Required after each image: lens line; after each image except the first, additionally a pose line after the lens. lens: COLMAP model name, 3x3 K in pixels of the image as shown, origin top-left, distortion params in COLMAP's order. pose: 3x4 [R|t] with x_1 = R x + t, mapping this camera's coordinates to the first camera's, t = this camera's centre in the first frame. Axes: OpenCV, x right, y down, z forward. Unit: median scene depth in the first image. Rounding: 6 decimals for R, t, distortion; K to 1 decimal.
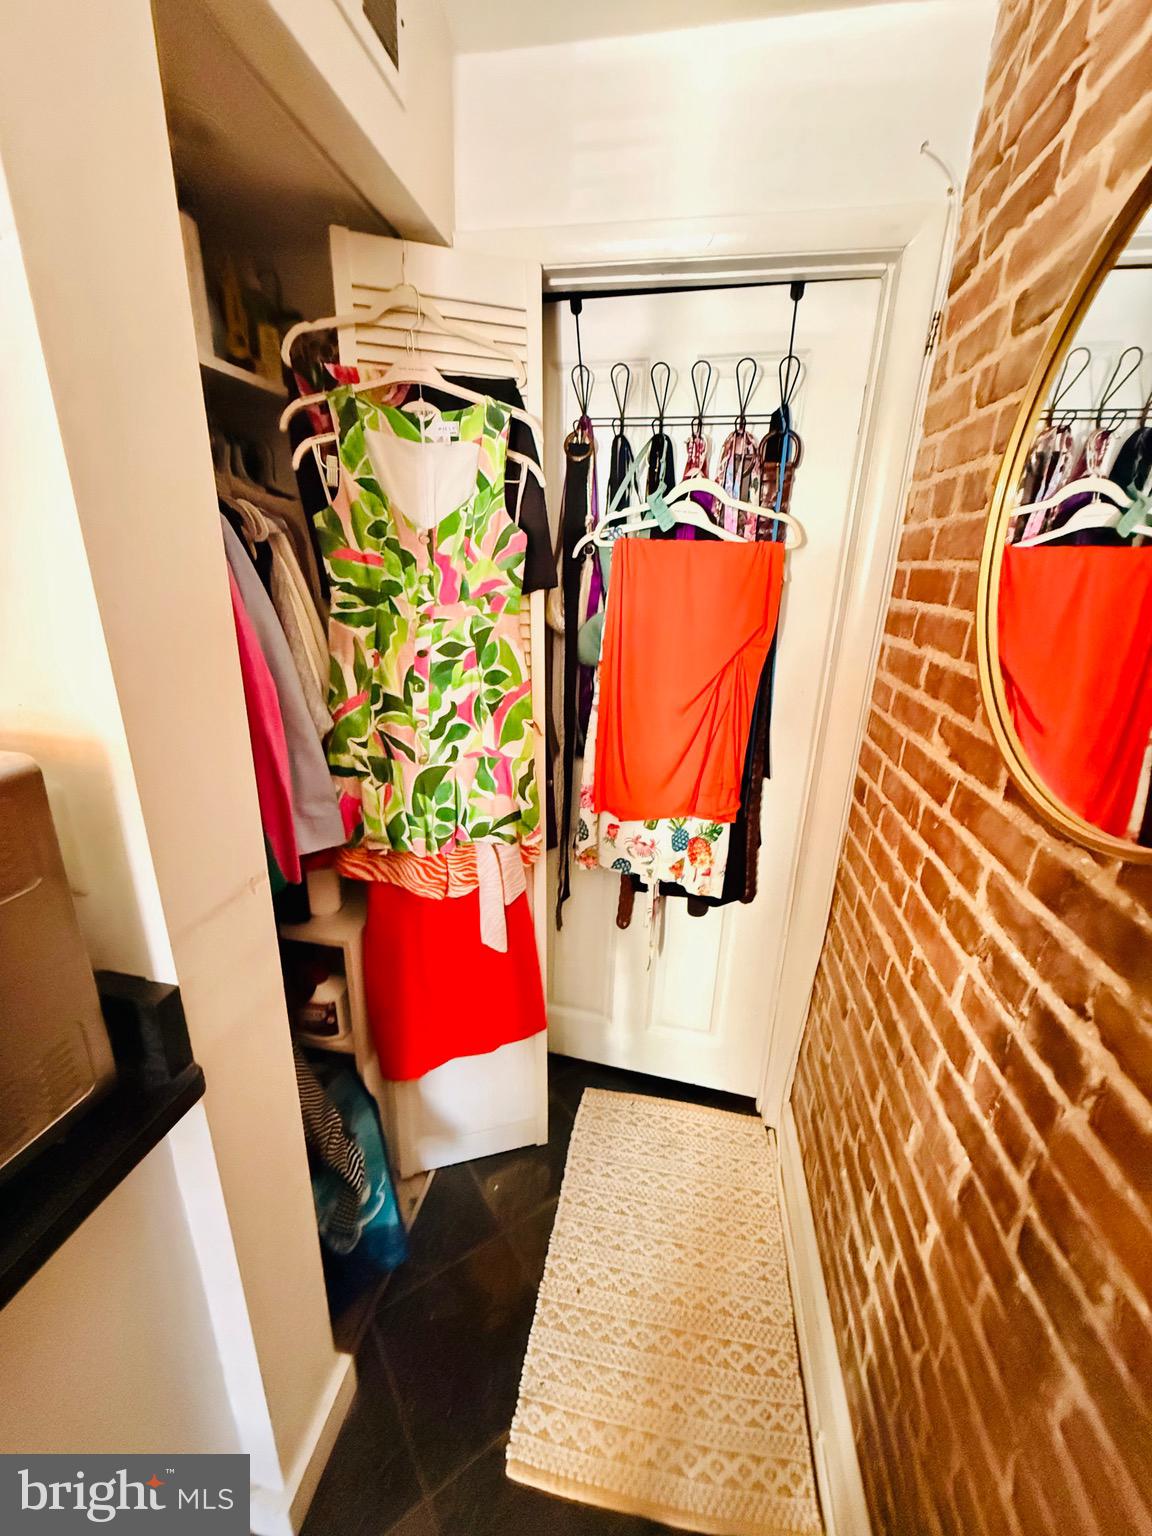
lens RADIAL K [[606.3, 0, 571.8], [0, 606.3, 761.5], [0, 0, 1]] dist [-0.001370, 0.000421]
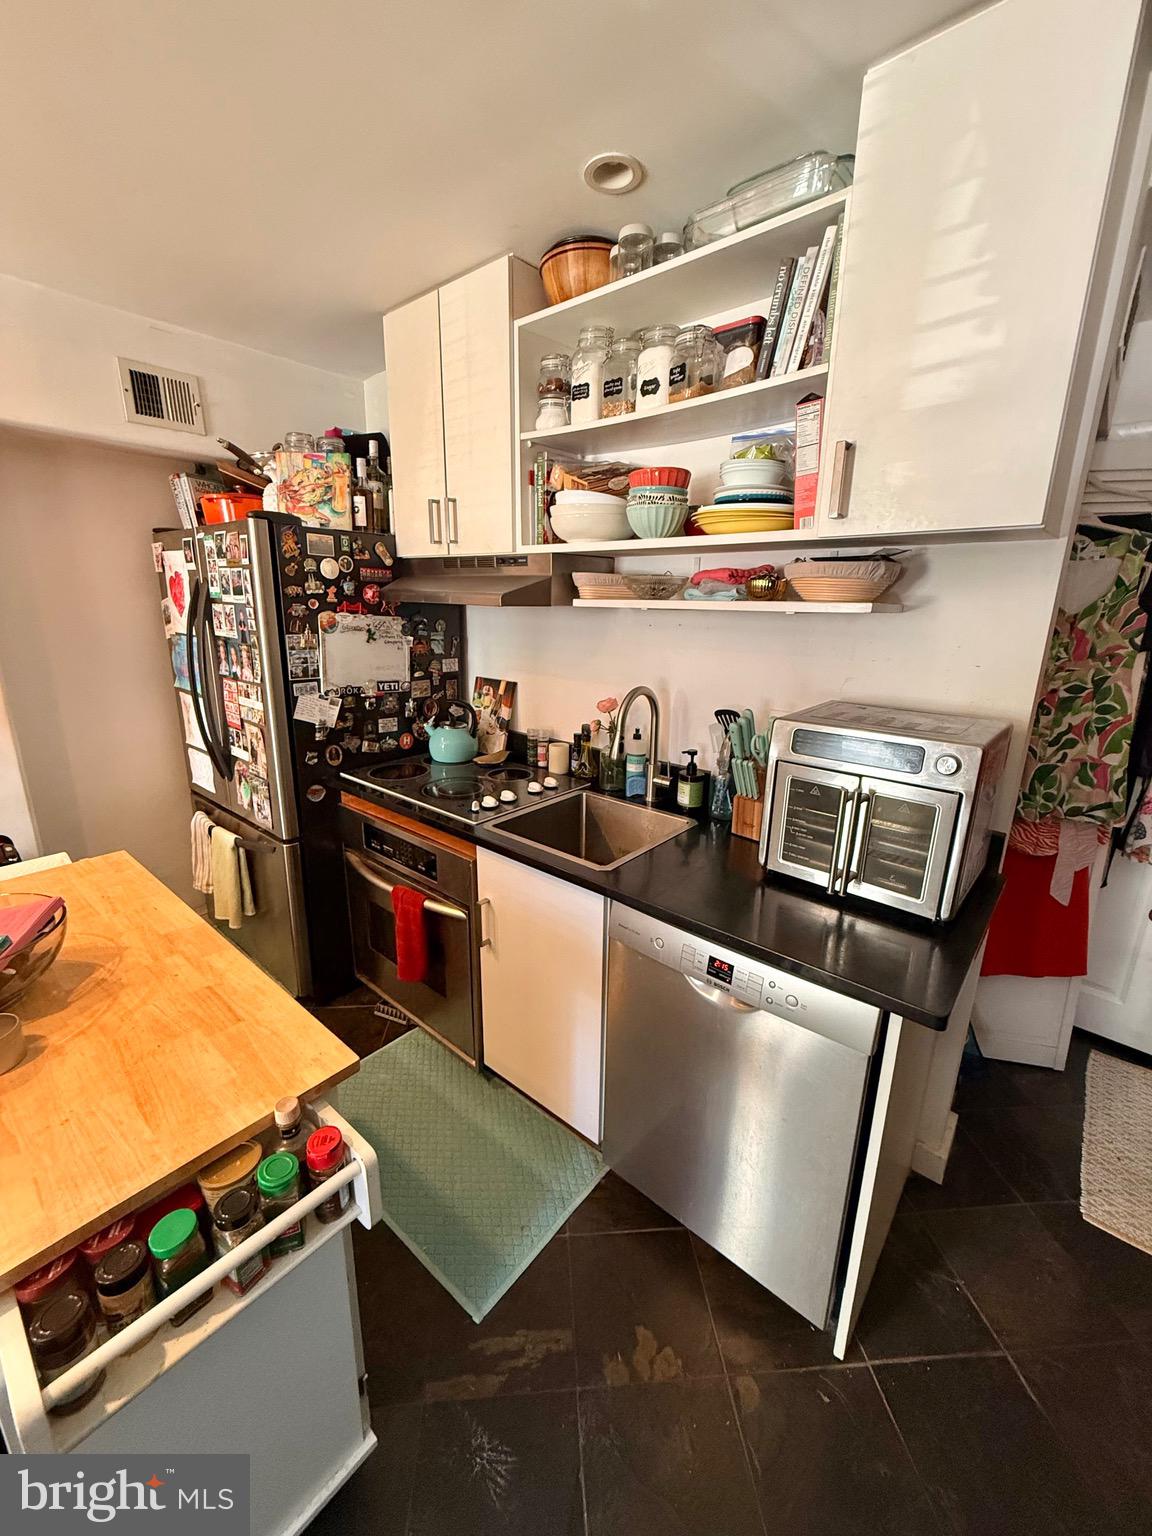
lens RADIAL K [[606.3, 0, 578.4], [0, 606.3, 770.5], [0, 0, 1]] dist [-0.001370, 0.000421]
pose [[0.873210, 0.111363, -0.474451, -0.541855], [-0.143662, 0.989101, -0.032244, 0.246303], [0.465689, 0.096317, 0.879691, -0.907629]]
